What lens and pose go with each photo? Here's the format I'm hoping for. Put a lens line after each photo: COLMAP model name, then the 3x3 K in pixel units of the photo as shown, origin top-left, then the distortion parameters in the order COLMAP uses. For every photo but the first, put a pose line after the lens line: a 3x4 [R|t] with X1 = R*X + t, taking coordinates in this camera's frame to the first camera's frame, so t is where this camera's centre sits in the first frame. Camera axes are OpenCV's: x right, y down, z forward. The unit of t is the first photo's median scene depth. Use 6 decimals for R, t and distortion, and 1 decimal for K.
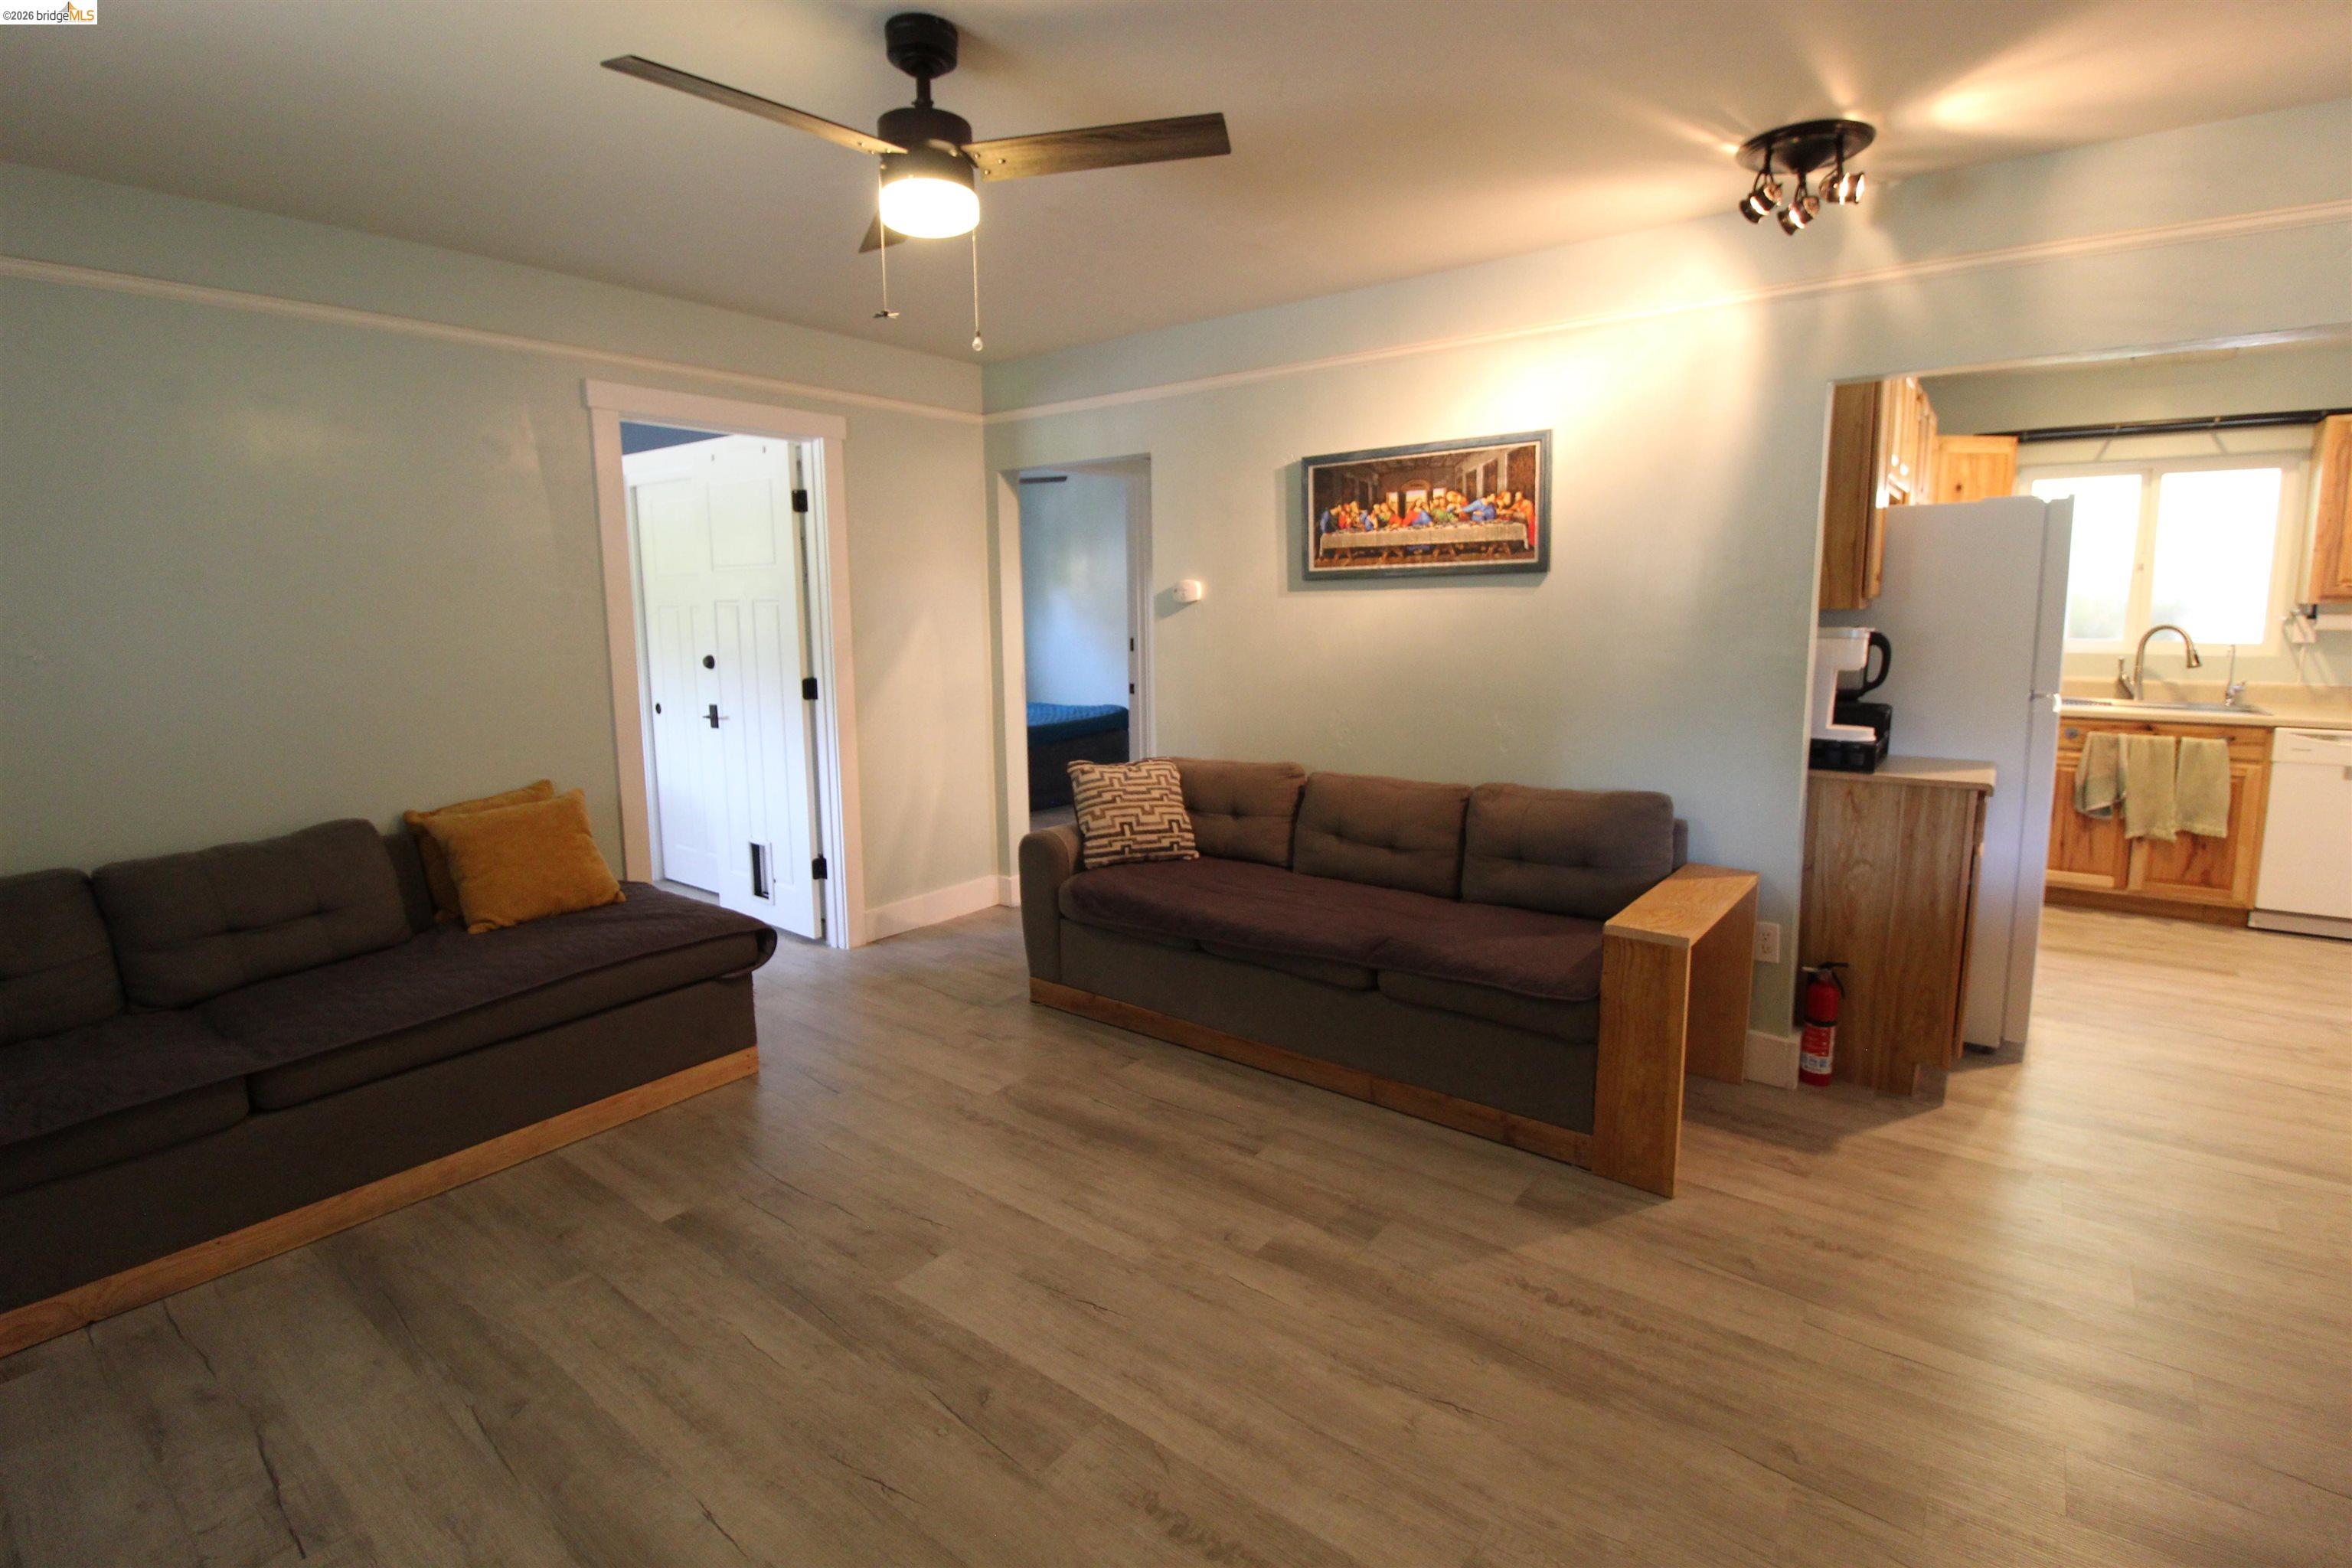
lens RADIAL K [[1084.7, 0, 1166.1], [0, 1084.7, 772.7], [0, 0, 1]] dist [-0.010436, -0.007969]
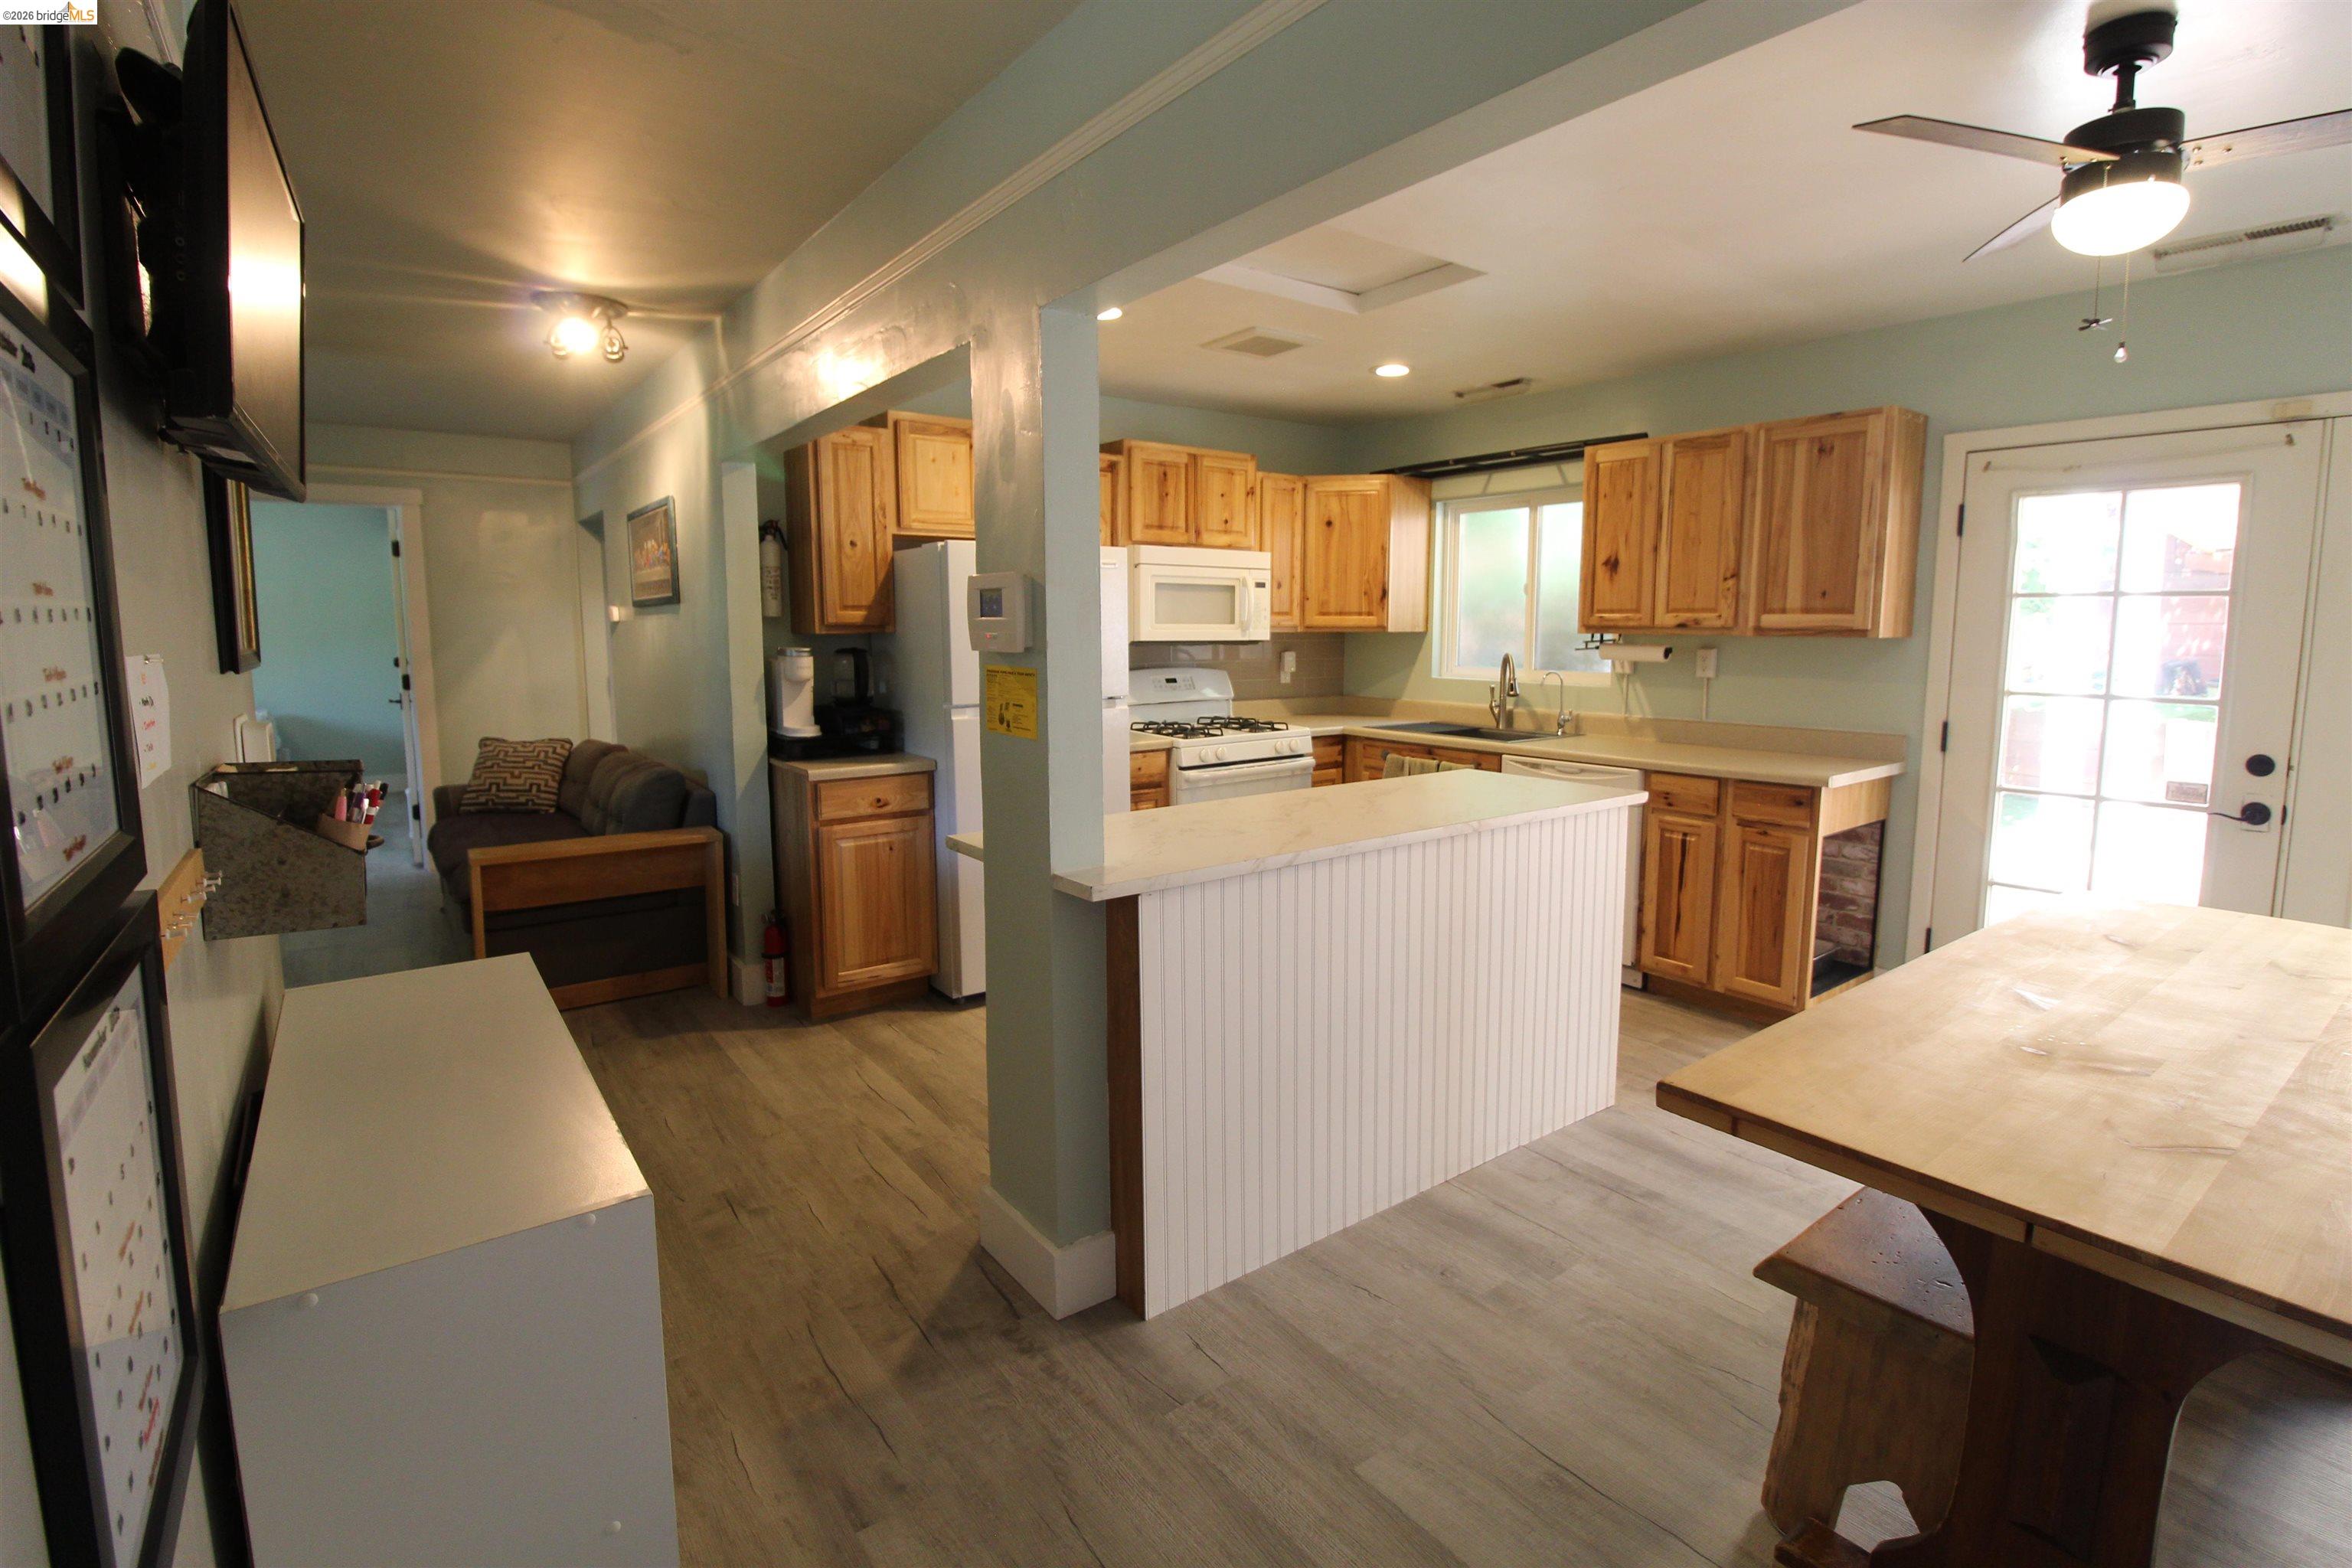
lens RADIAL K [[1084.7, 0, 1182.9], [0, 1084.7, 778.0], [0, 0, 1]] dist [-0.010436, -0.007969]
pose [[0.965707, 0.048909, -0.254986, 1.301405], [-0.051324, 0.998678, -0.002820, -0.001279], [0.254511, 0.015810, 0.966941, -0.115401]]
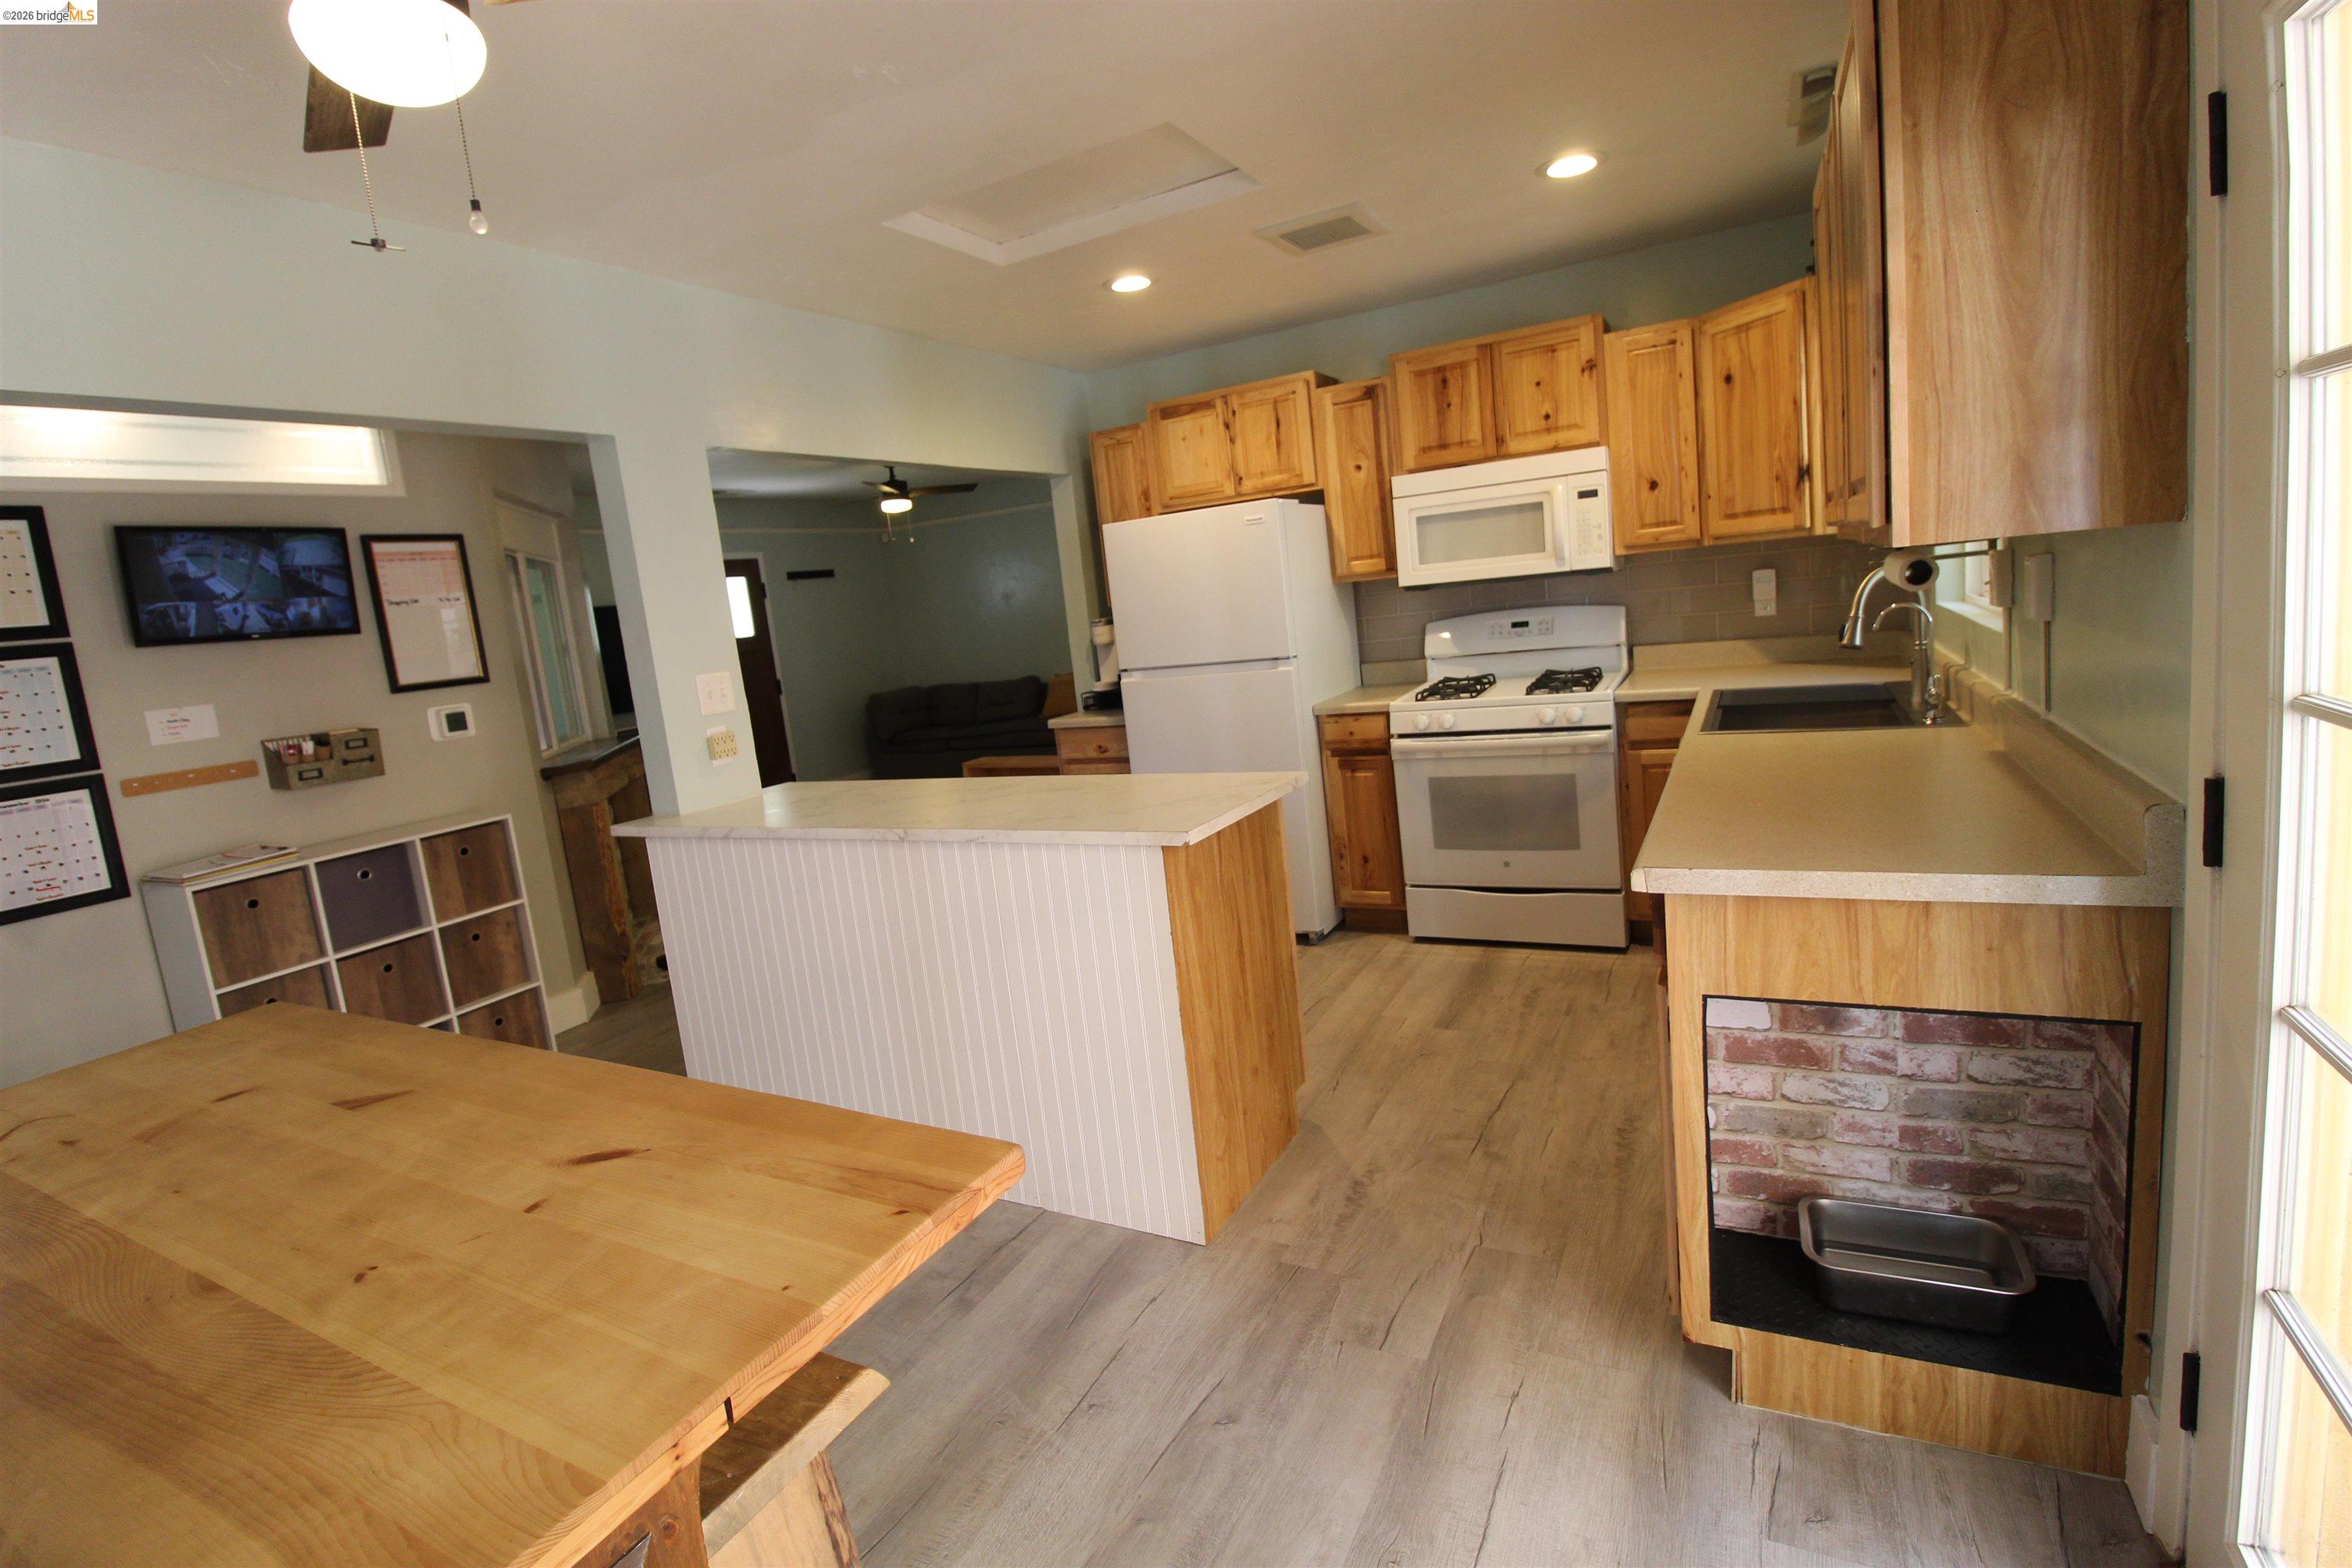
lens RADIAL K [[1084.7, 0, 1172.4], [0, 1084.7, 780.3], [0, 0, 1]] dist [-0.010436, -0.007969]
pose [[0.173974, 0.161191, -0.971468, 2.071973], [-0.045943, 0.986767, 0.155502, -0.142802], [0.983678, 0.017579, 0.179077, 0.758625]]
